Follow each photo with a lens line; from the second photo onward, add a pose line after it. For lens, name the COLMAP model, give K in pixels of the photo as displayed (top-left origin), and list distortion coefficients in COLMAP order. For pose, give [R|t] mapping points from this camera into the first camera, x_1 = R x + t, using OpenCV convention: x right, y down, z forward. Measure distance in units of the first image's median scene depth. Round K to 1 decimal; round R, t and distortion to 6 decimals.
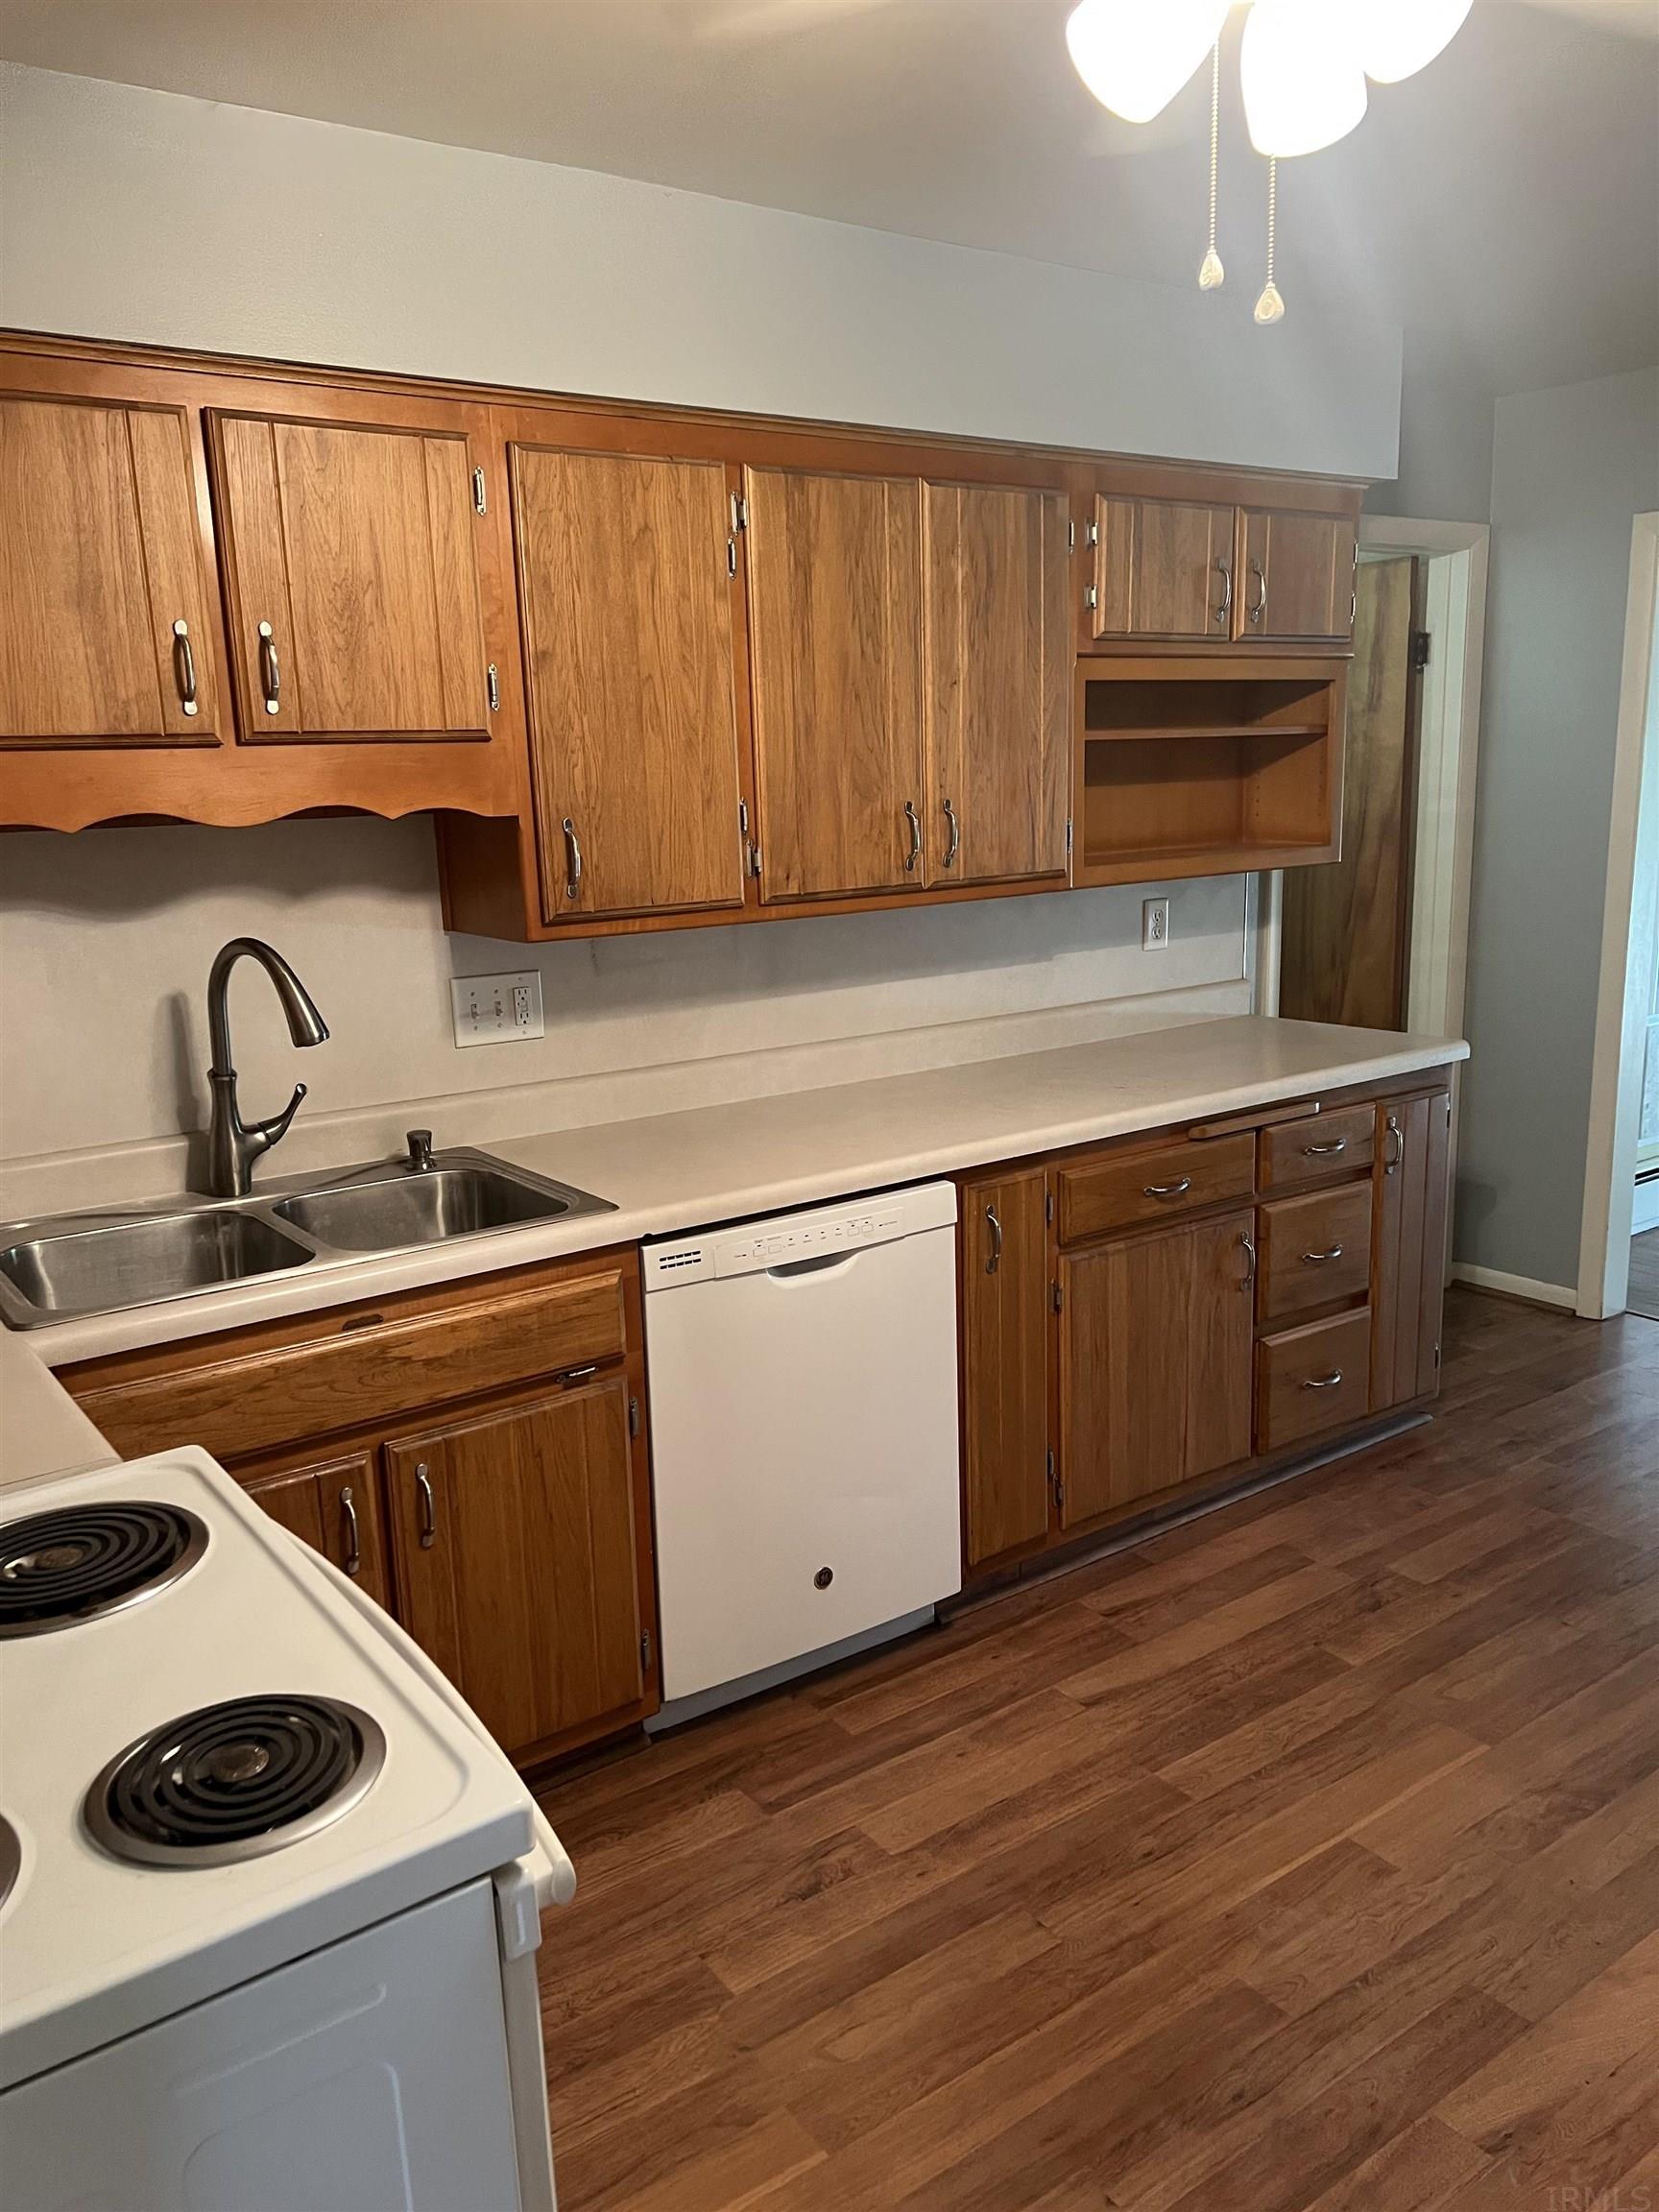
lens RADIAL K [[1644.8, 0, 850.3], [0, 1644.8, 1102.0], [0, 0, 1]] dist [0.062883, -0.053688]
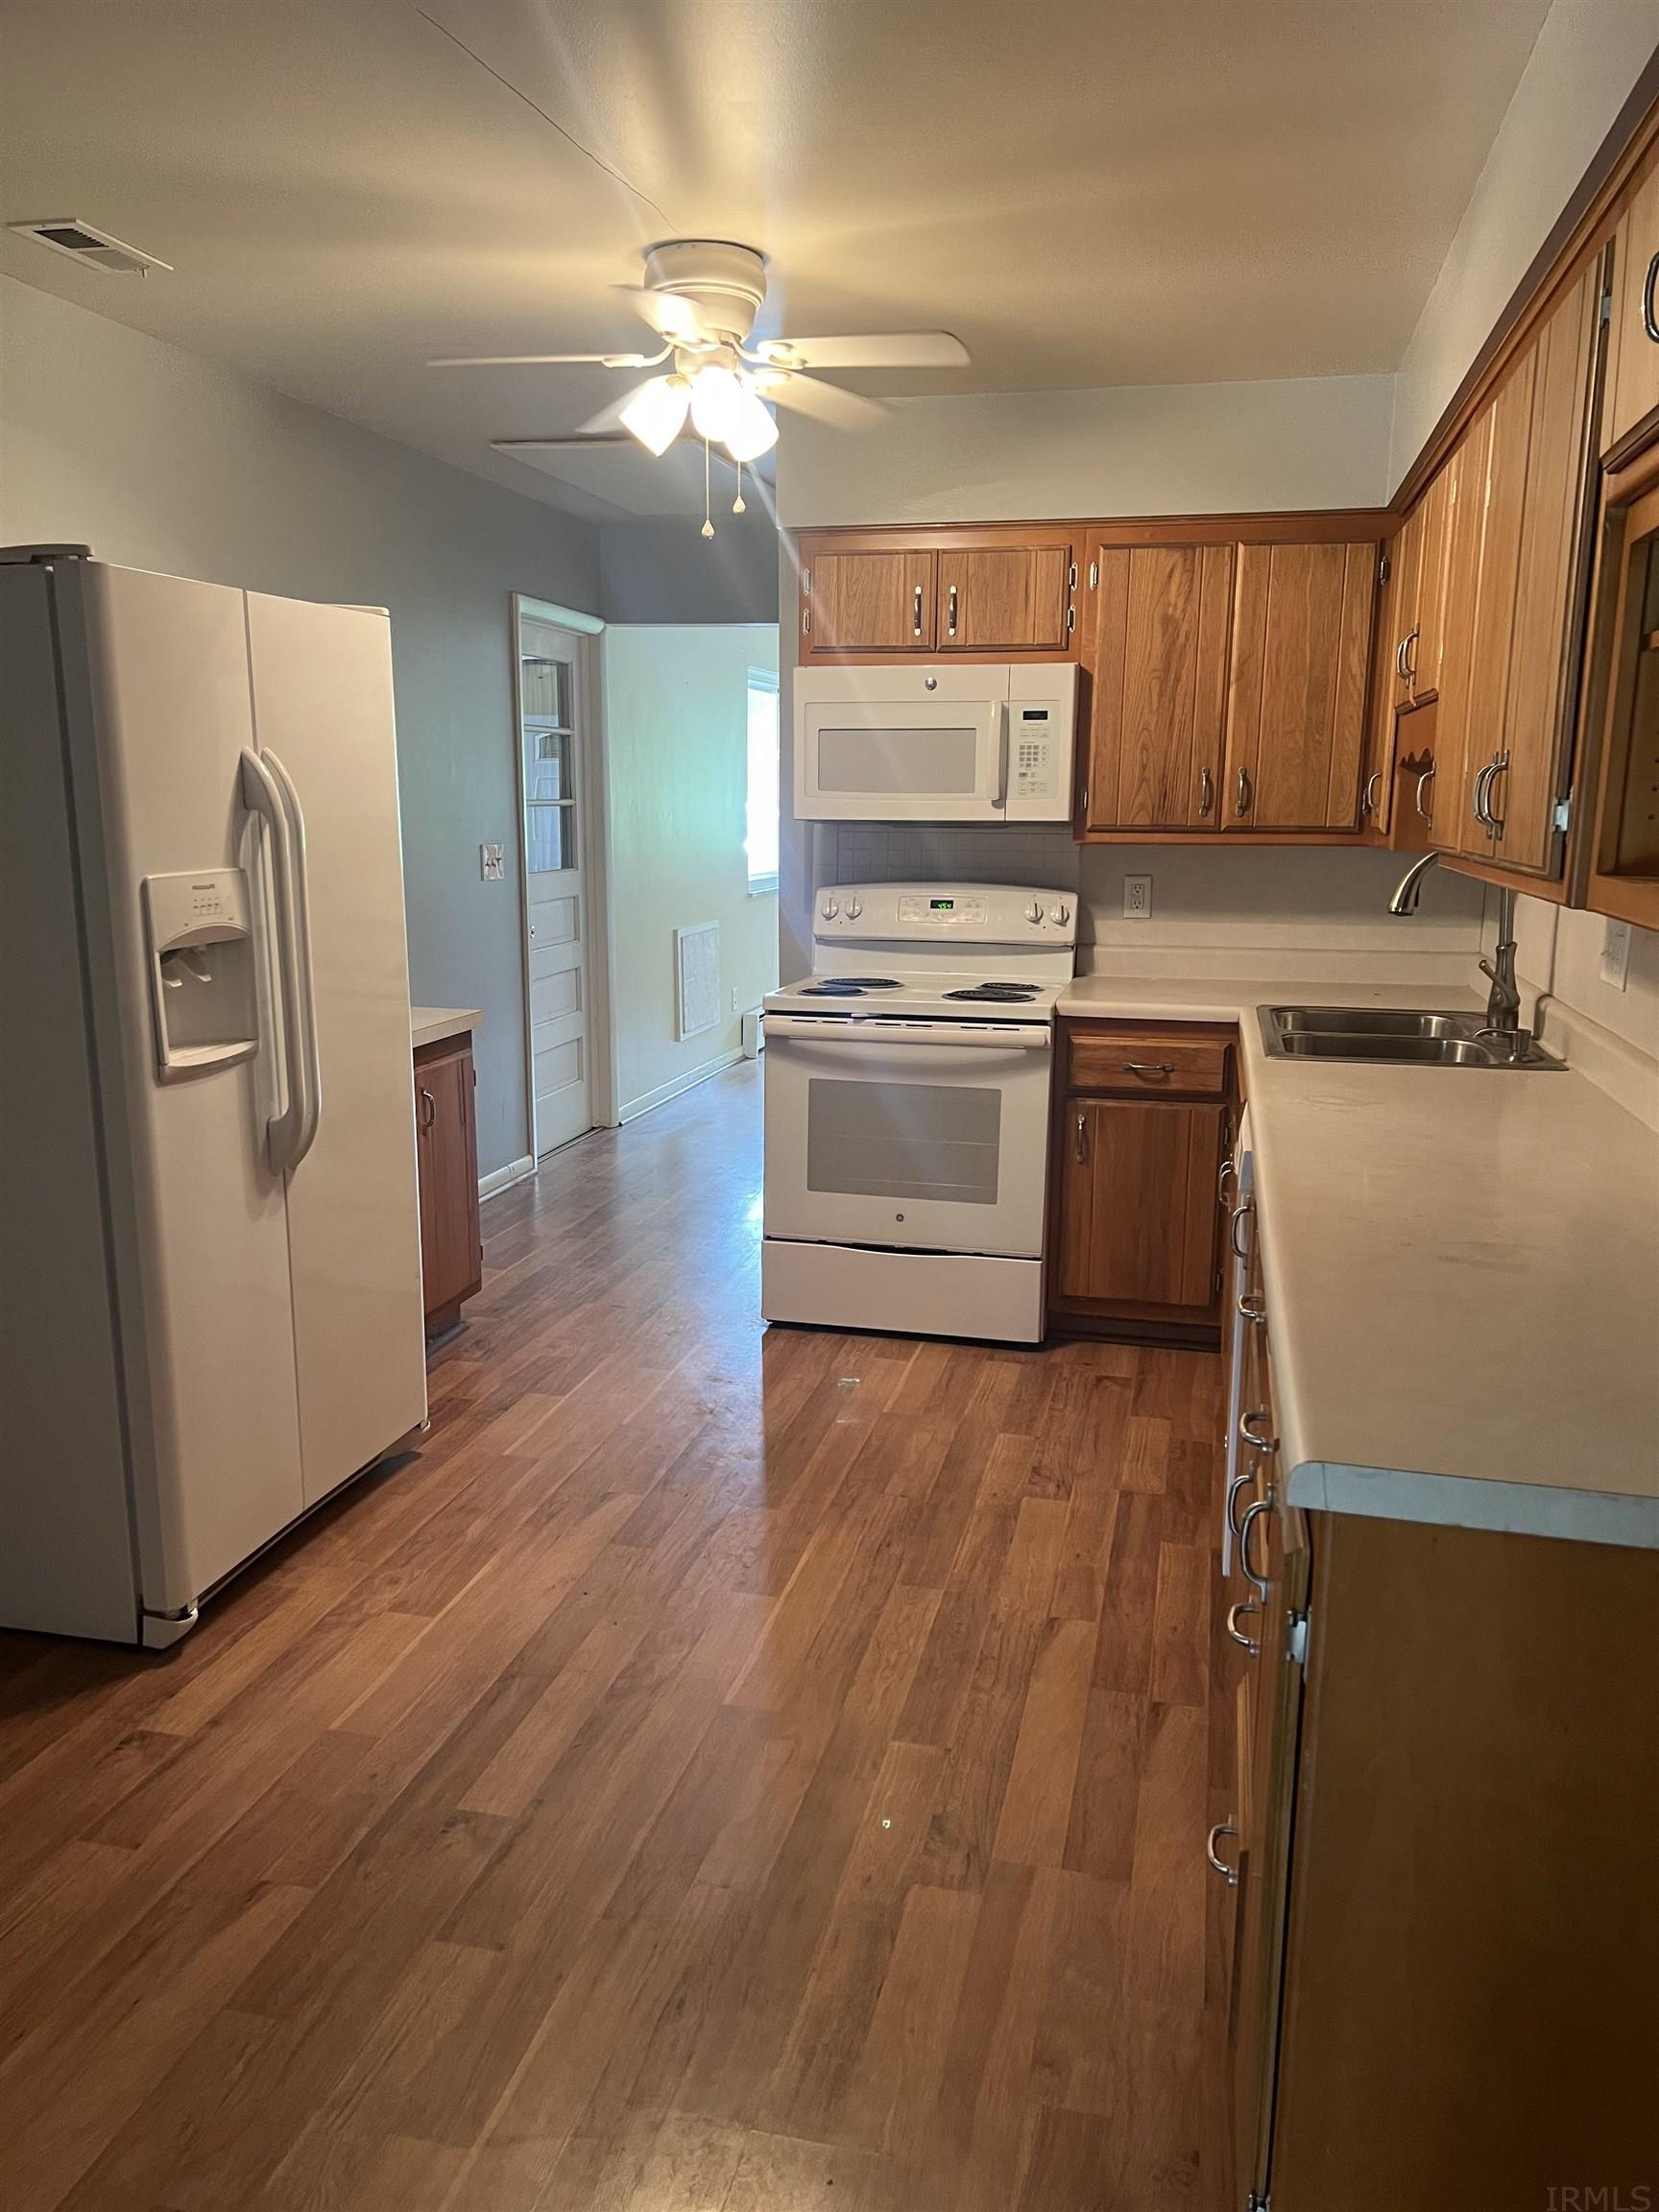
lens RADIAL K [[1644.8, 0, 848.7], [0, 1644.8, 1110.2], [0, 0, 1]] dist [0.062883, -0.053688]
pose [[-0.748921, 0.147898, -0.645944, 0.907913], [-0.120750, 0.927997, 0.352478, -0.301162], [0.651565, 0.341976, -0.677137, 1.584752]]
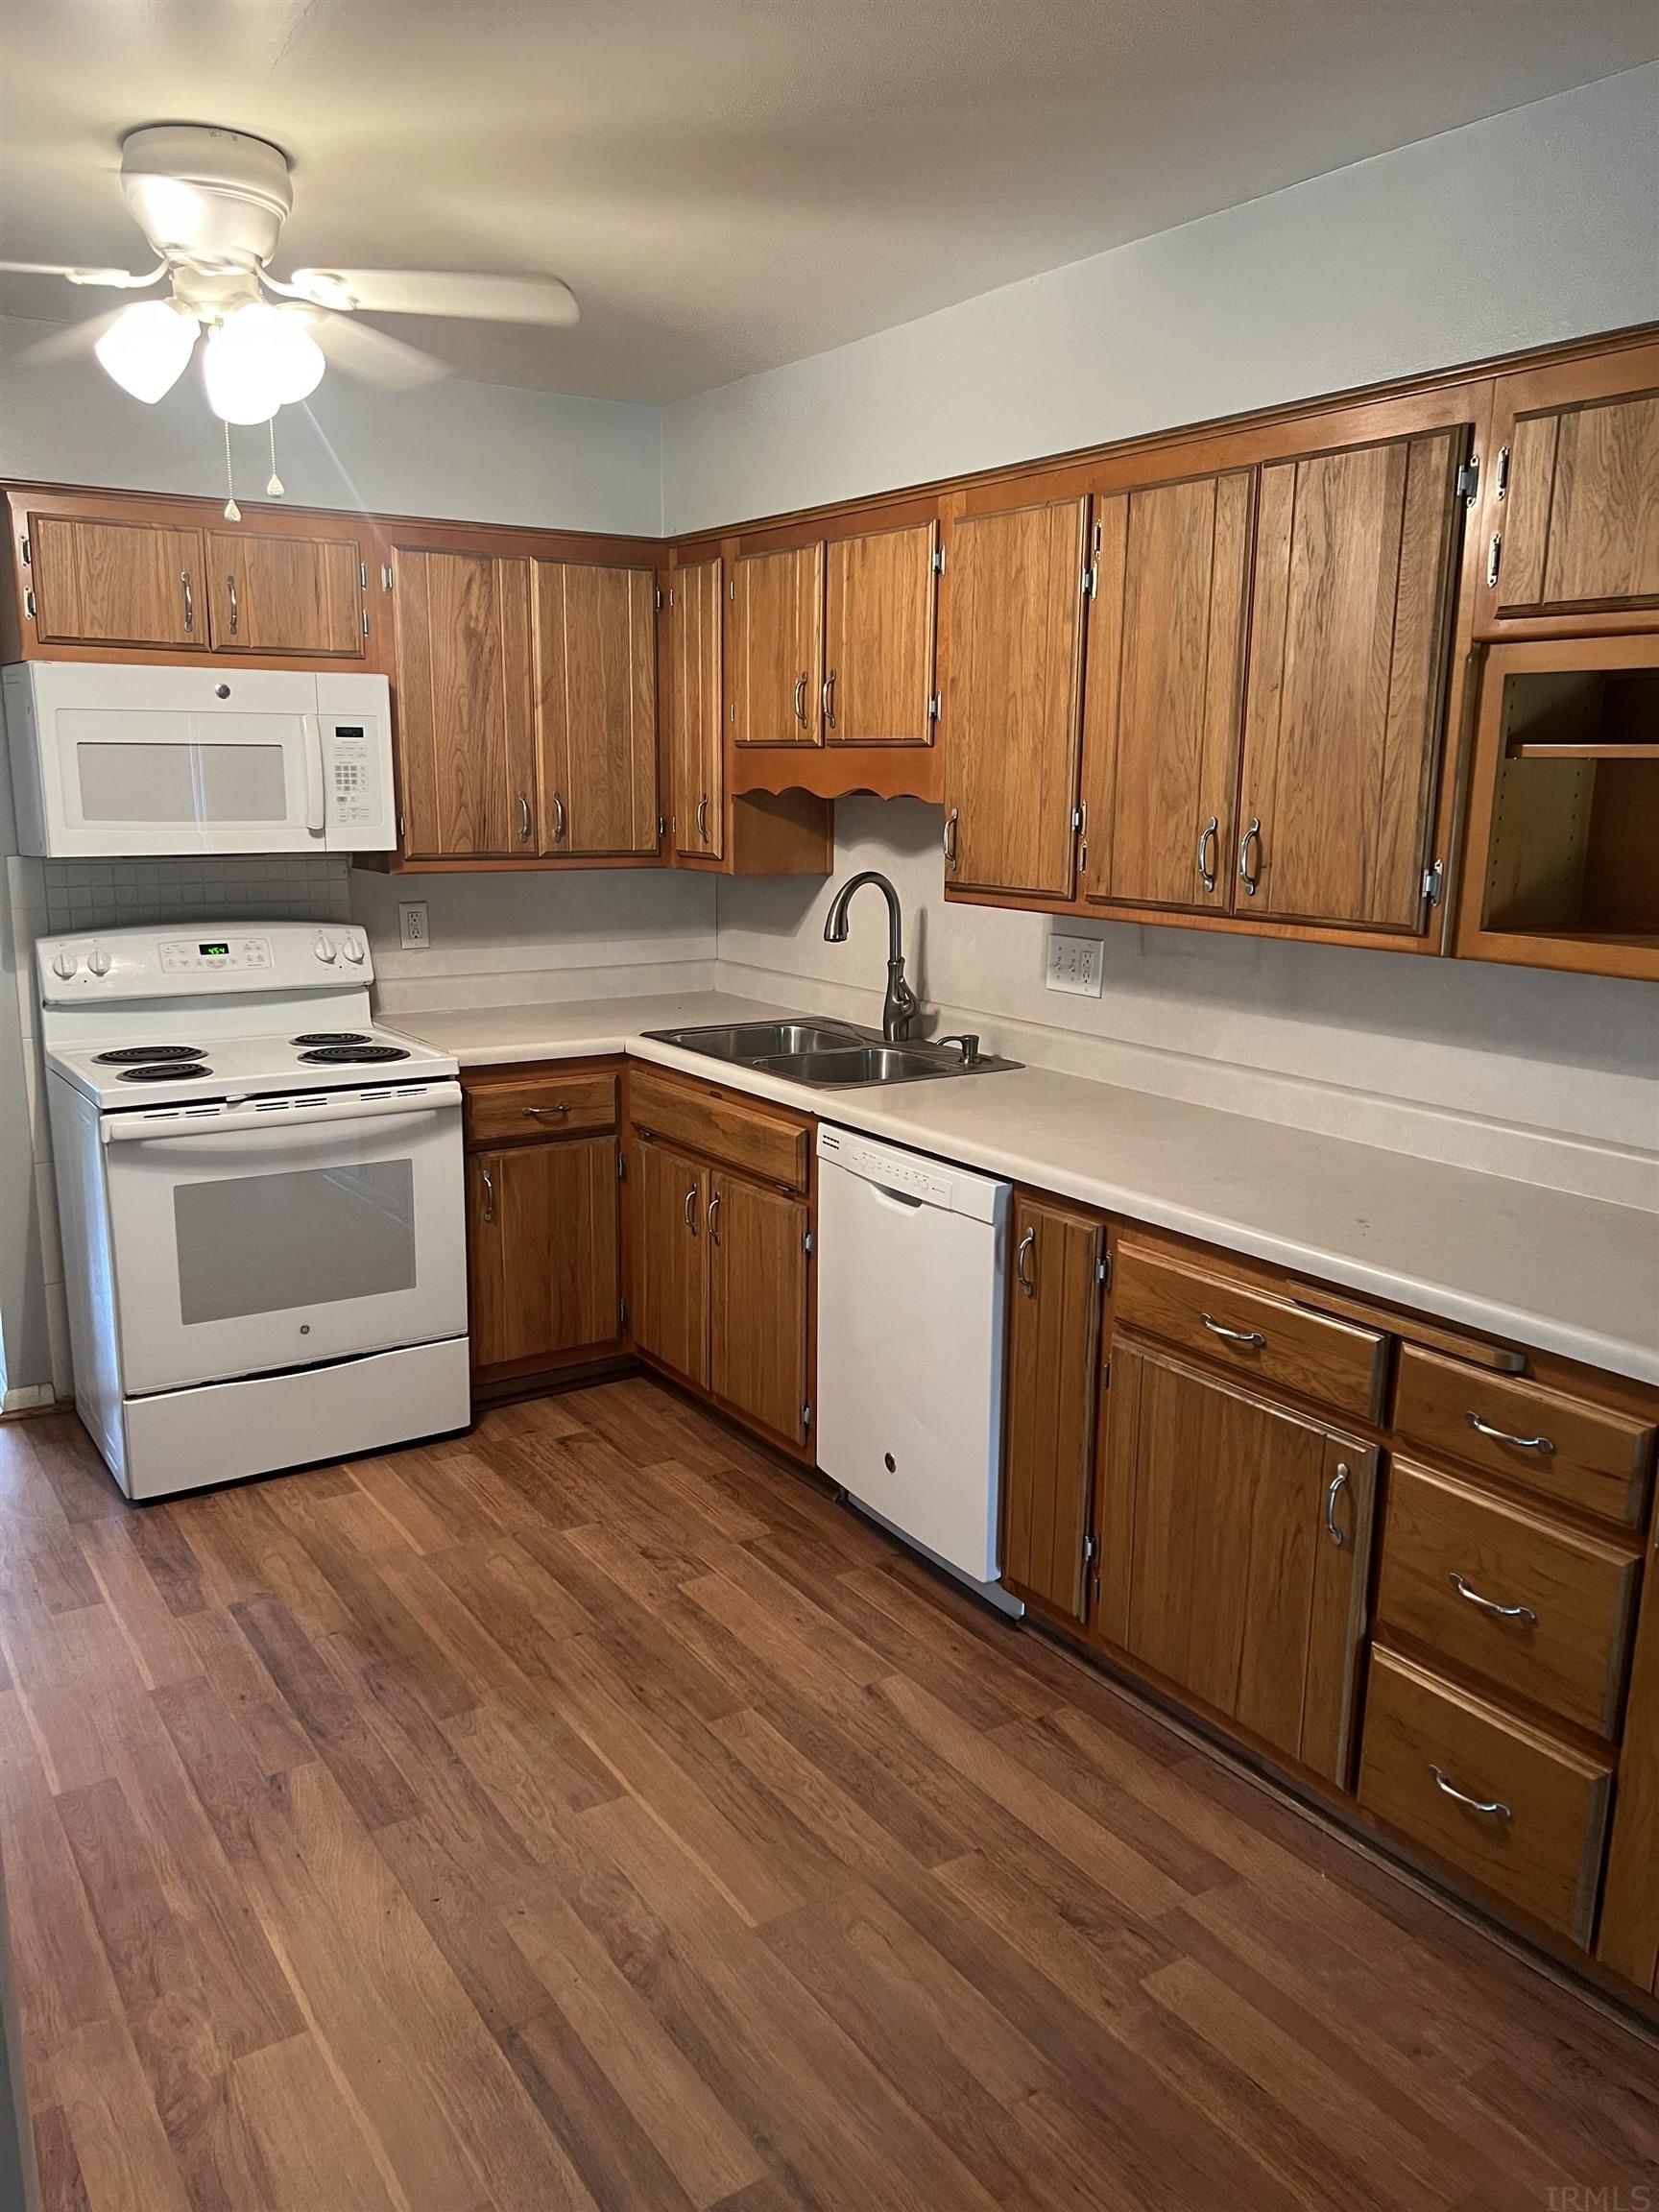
lens RADIAL K [[1644.8, 0, 821.8], [0, 1644.8, 1101.1], [0, 0, 1]] dist [0.062883, -0.053688]
pose [[-0.039927, 0.229154, -0.972571, 1.114464], [-0.212087, 0.949225, 0.232360, -0.228005], [0.976435, 0.215547, 0.010701, 0.923365]]
